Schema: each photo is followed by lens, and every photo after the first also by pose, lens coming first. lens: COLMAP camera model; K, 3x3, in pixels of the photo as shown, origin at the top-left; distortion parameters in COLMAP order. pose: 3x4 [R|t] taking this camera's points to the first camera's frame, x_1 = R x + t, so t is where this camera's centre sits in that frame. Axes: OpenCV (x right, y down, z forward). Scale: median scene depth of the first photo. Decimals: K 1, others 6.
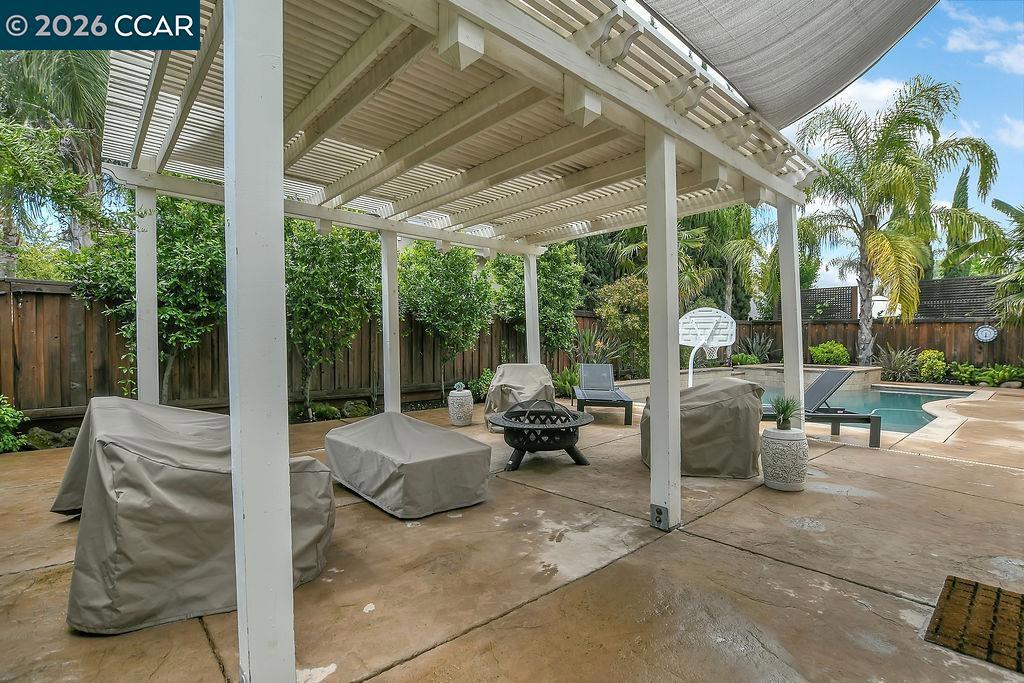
lens RADIAL K [[474.6, 0, 508.3], [0, 474.6, 338.8], [0, 0, 1]] dist [-0.024560, 0.000172]
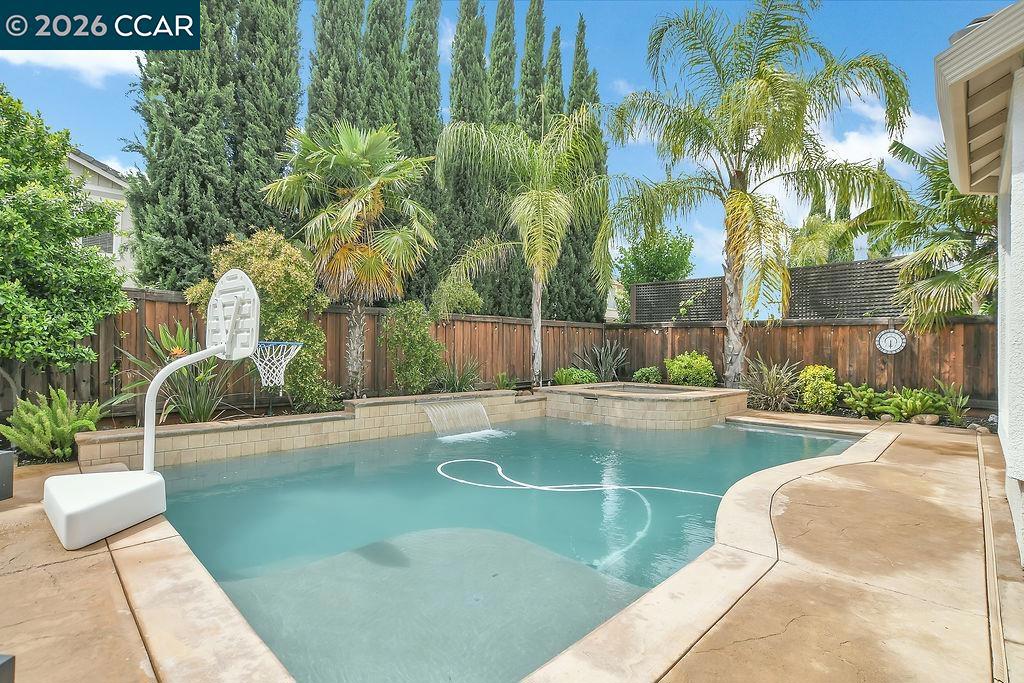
lens RADIAL K [[474.6, 0, 516.0], [0, 474.6, 348.6], [0, 0, 1]] dist [-0.024560, 0.000172]
pose [[0.997059, 0.008067, 0.076215, 0.417037], [-0.008003, 0.999967, -0.001141, 0.003601], [-0.076222, 0.000527, 0.997091, 0.347288]]
